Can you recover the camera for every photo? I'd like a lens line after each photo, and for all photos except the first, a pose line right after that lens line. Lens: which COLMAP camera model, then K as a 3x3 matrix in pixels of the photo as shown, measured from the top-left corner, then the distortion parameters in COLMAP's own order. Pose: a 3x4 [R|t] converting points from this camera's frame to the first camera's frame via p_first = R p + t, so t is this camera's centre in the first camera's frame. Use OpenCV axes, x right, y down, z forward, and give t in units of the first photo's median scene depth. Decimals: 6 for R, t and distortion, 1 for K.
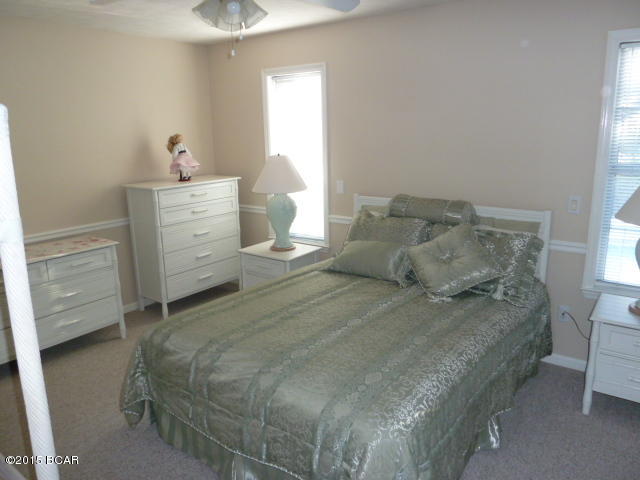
lens RADIAL K [[477.3, 0, 320.0], [0, 477.3, 240.0], [0, 0, 1]] dist [-0.034405, 0.002932]
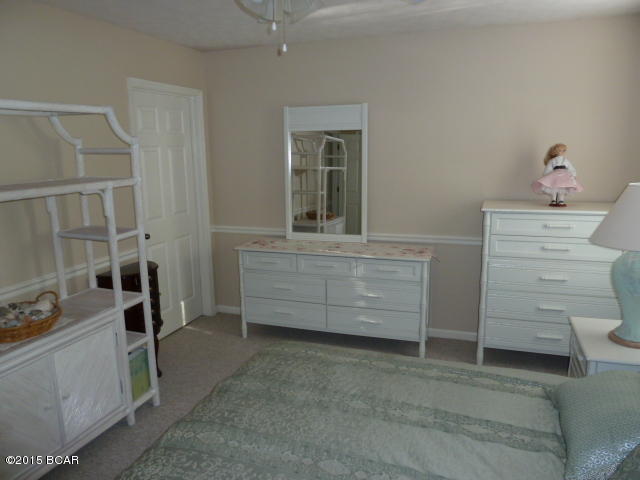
lens RADIAL K [[477.3, 0, 320.0], [0, 477.3, 240.0], [0, 0, 1]] dist [-0.034405, 0.002932]
pose [[0.292135, 0.199647, -0.935306, 0.349473], [-0.204115, 0.968451, 0.142968, -0.114129], [0.934341, 0.149144, 0.323670, 0.463193]]
